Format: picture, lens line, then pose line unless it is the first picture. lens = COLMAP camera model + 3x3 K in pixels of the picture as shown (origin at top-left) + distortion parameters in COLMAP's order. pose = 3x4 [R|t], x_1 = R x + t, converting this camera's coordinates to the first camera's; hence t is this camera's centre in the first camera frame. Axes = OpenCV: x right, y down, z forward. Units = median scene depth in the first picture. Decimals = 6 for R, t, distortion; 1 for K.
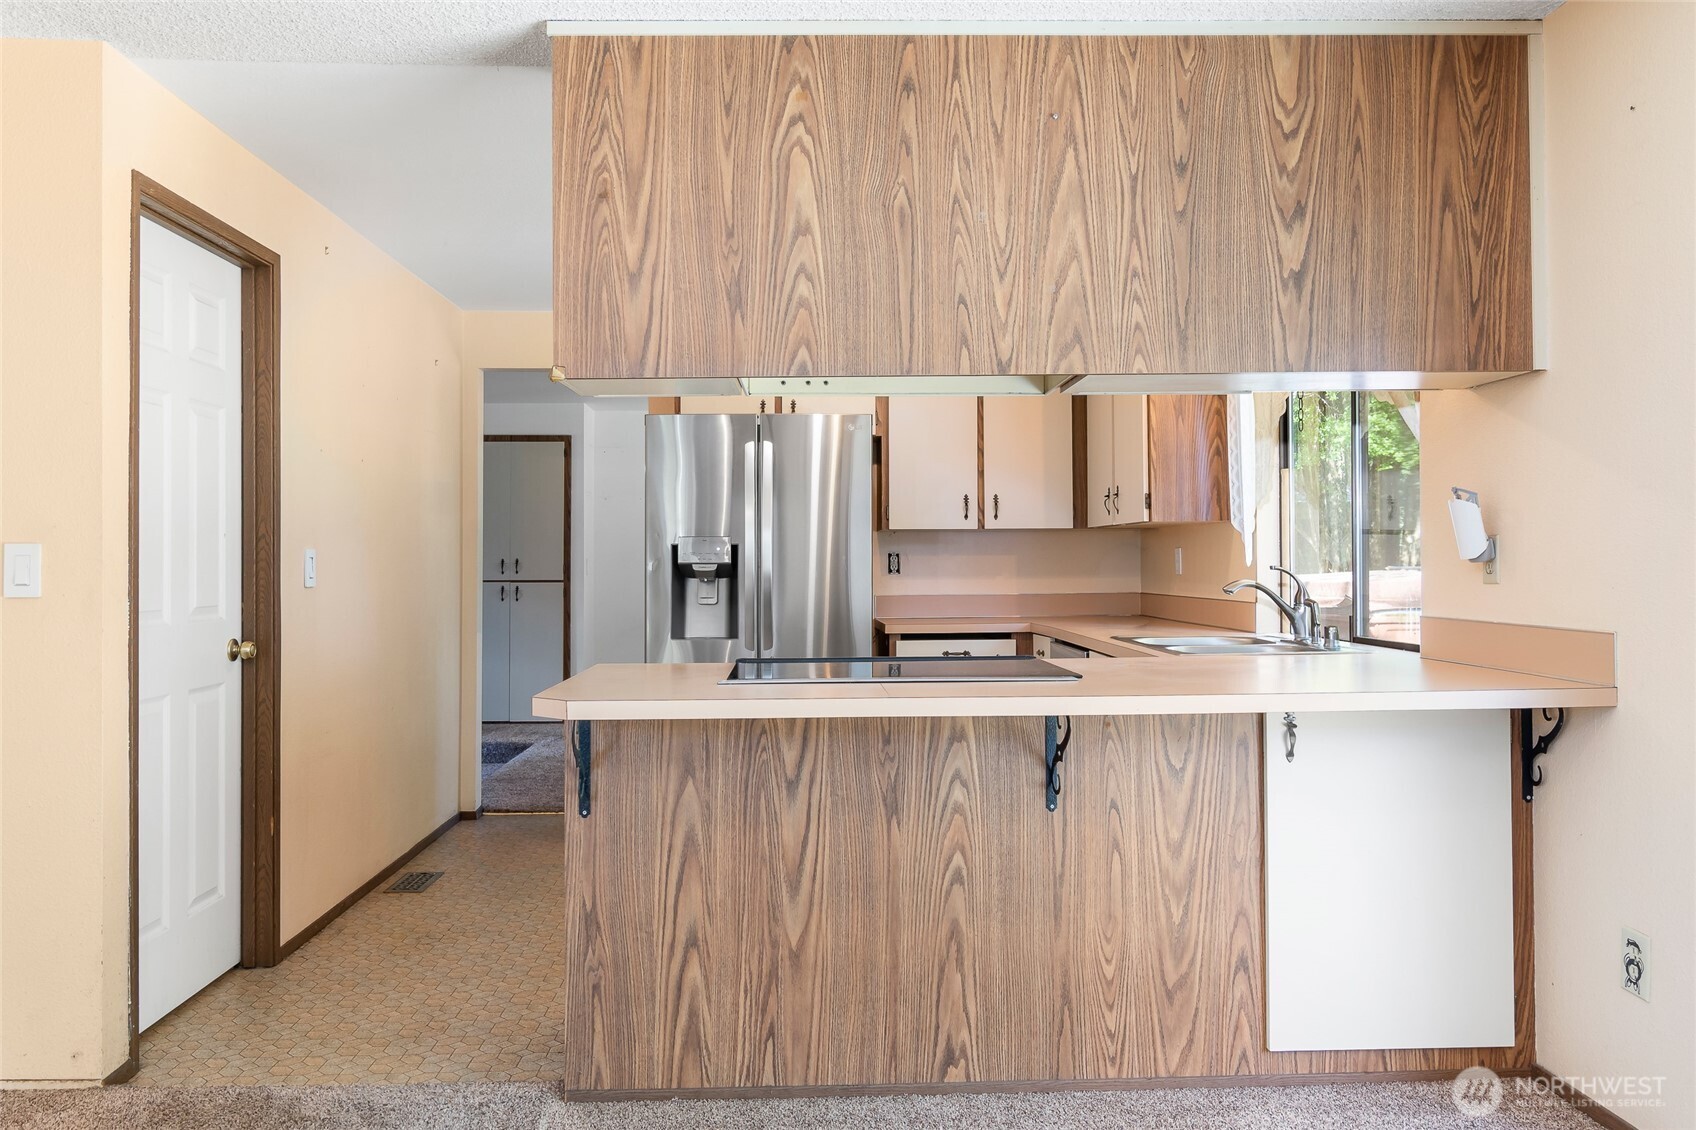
lens RADIAL K [[1304.5, 0, 859.4], [0, 1304.5, 539.4], [0, 0, 1]] dist [-0.016077, 0.021968]
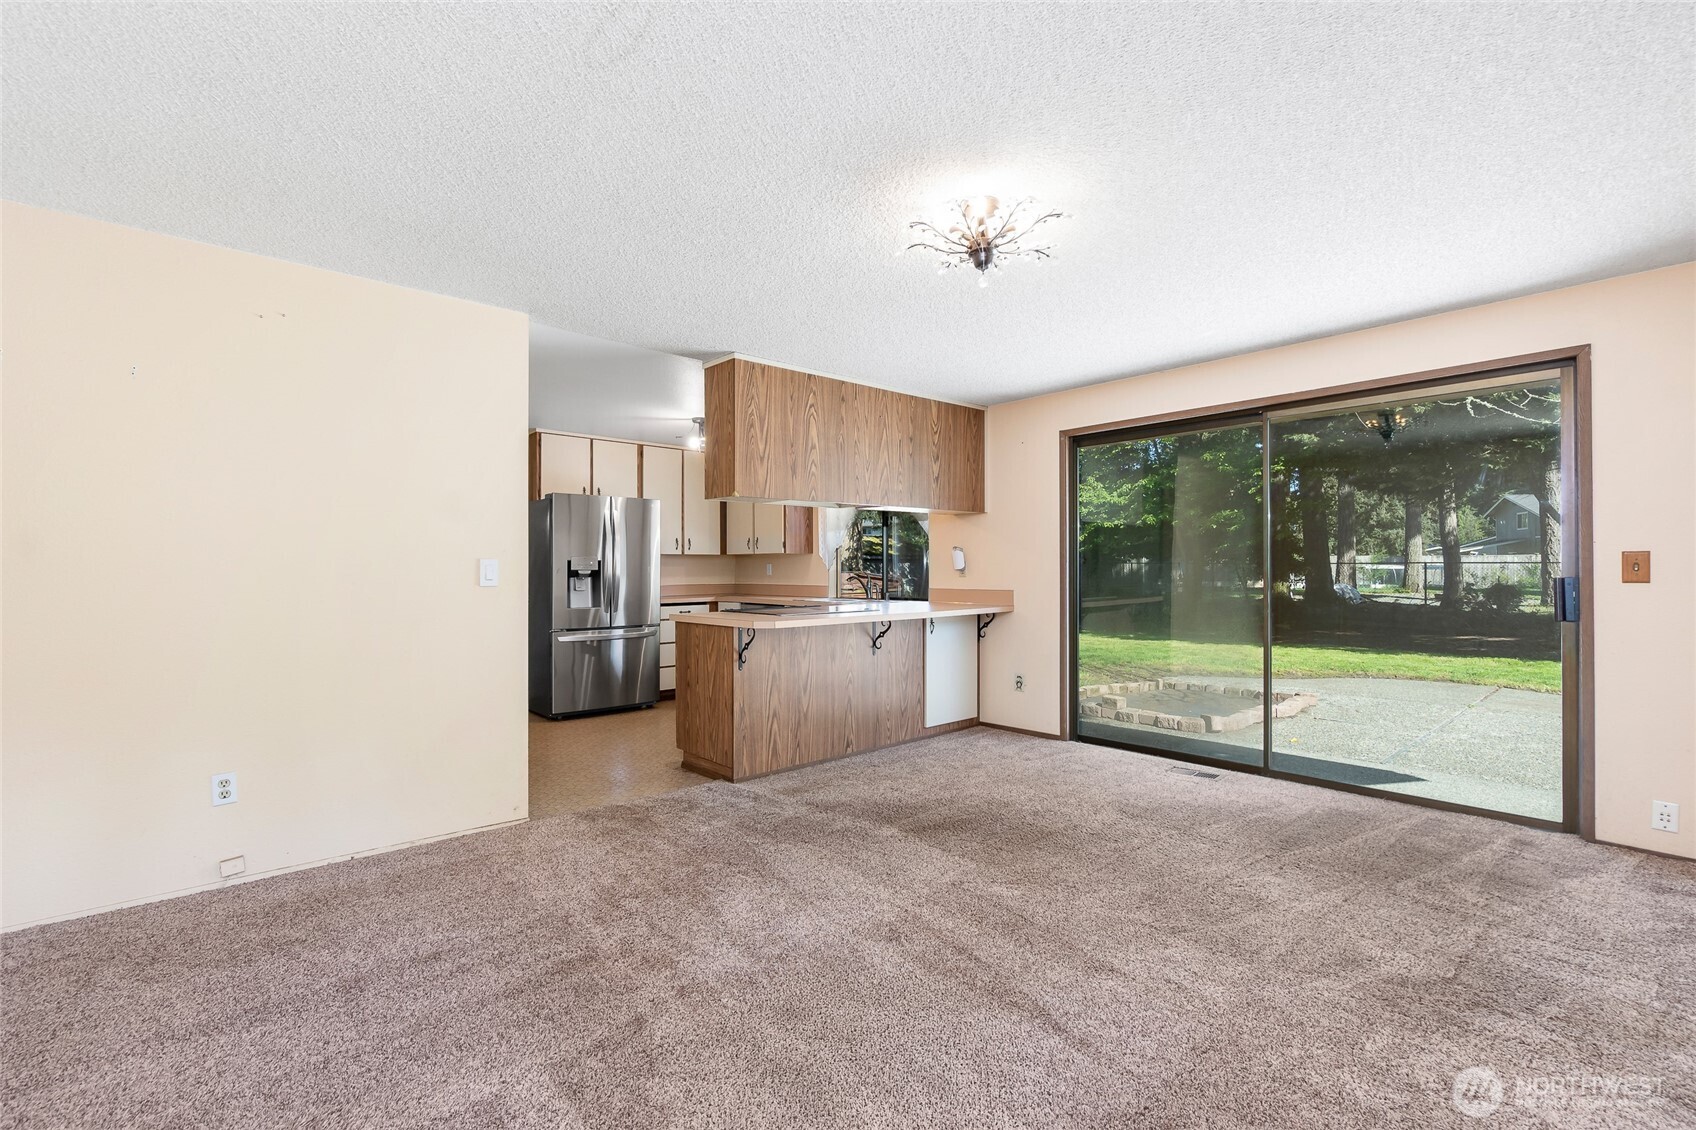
lens RADIAL K [[749.2, 0, 843.2], [0, 749.2, 568.8], [0, 0, 1]] dist [-0.007393, 0.001427]
pose [[0.768051, 0.003586, 0.640379, -0.983600], [-0.013376, 0.999856, 0.010443, -0.001030], [-0.640250, -0.016586, 0.767988, -0.237569]]
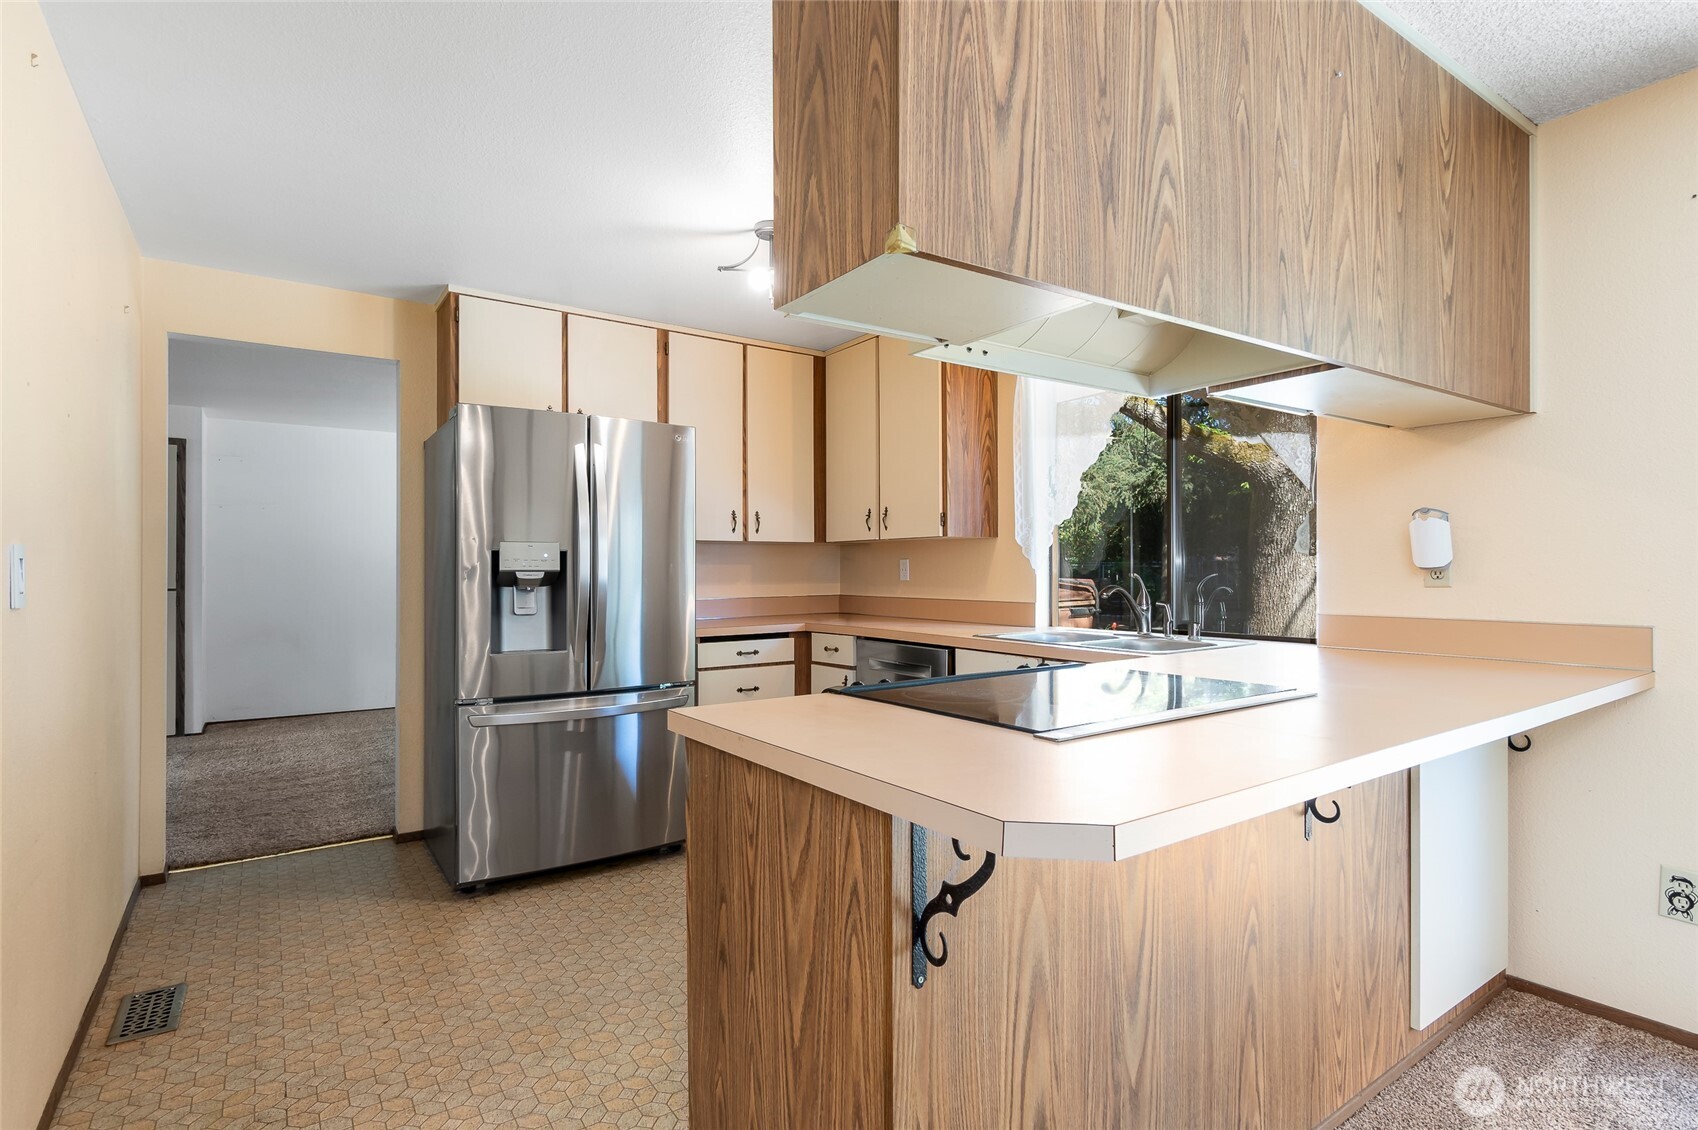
lens RADIAL K [[824.4, 0, 835.3], [0, 824.4, 569.2], [0, 0, 1]] dist [-0.003622, 0.003215]
pose [[0.844209, 0.002437, 0.536009, -0.447248], [-0.009948, 0.999889, 0.011122, 0.015293], [-0.535922, -0.014722, 0.844139, 0.697684]]
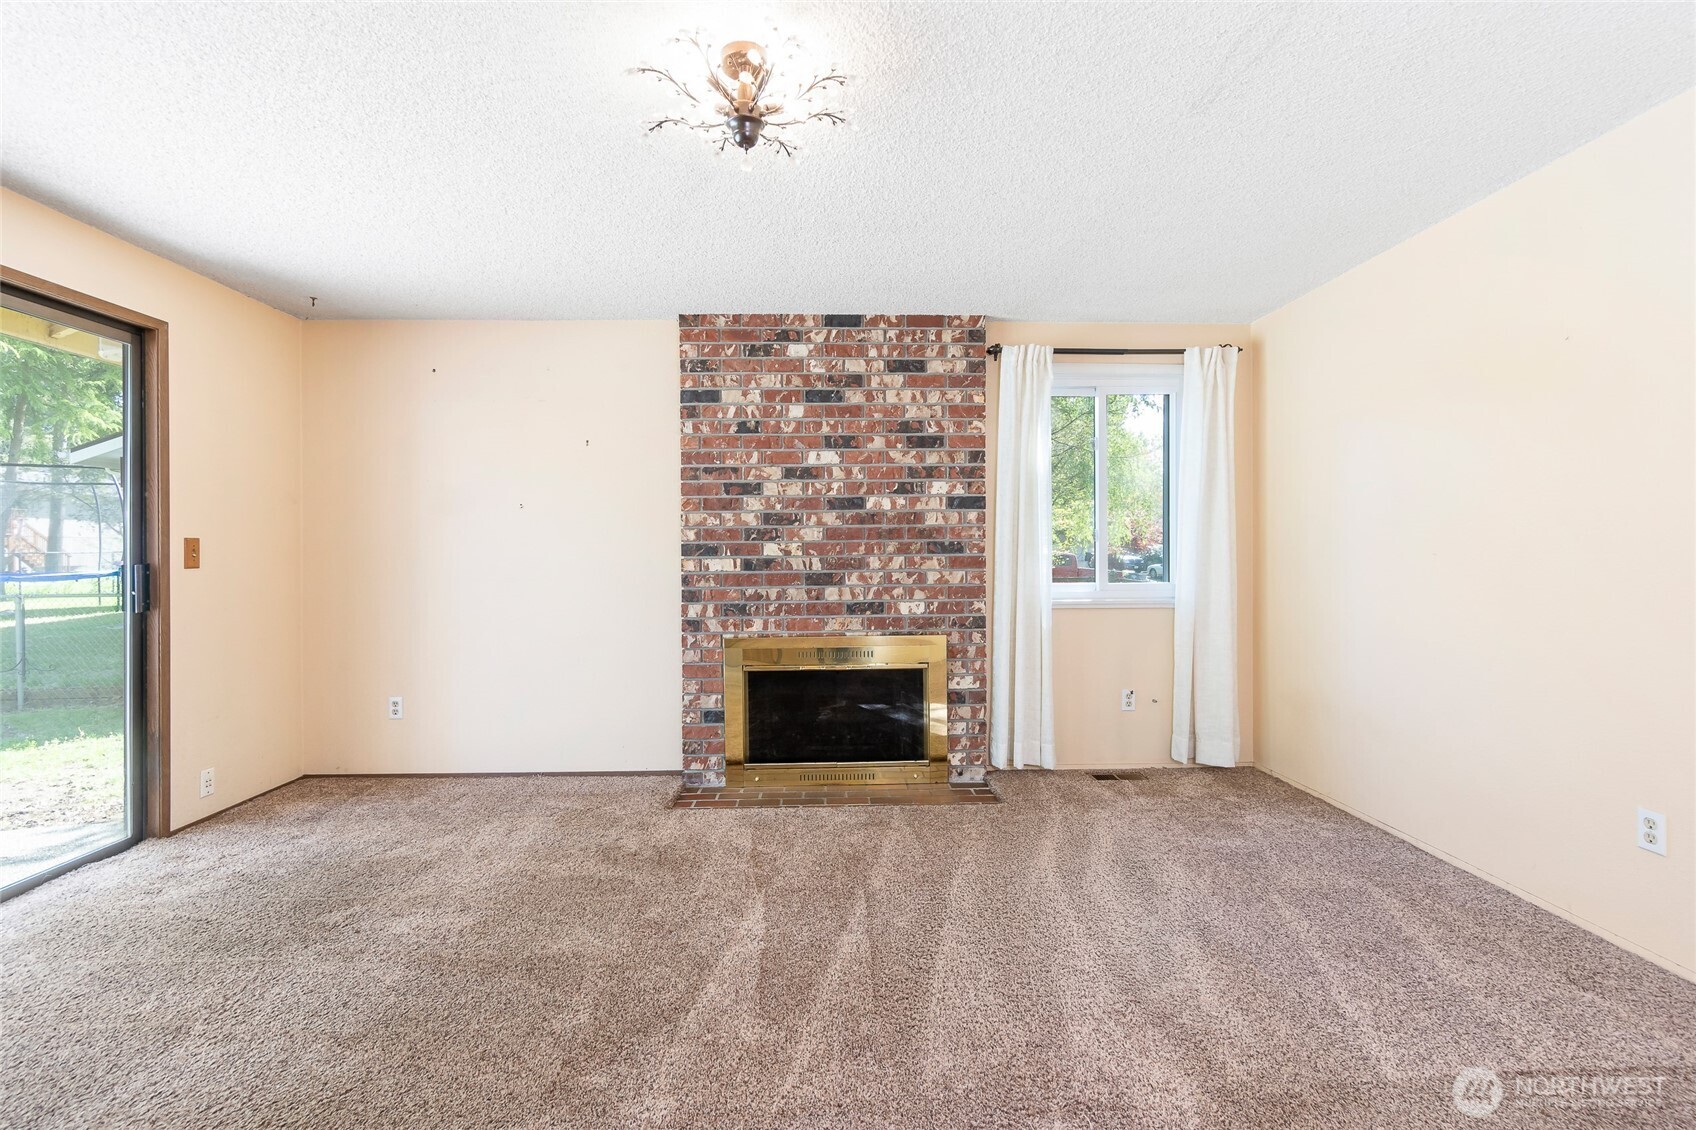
lens RADIAL K [[749.2, 0, 849.0], [0, 749.2, 561.8], [0, 0, 1]] dist [-0.007393, 0.001427]
pose [[-0.999954, 0.009566, 0.001202, -0.402710], [0.009558, 0.999935, -0.006182, 0.021945], [-0.001261, -0.006170, -0.999980, 0.961654]]
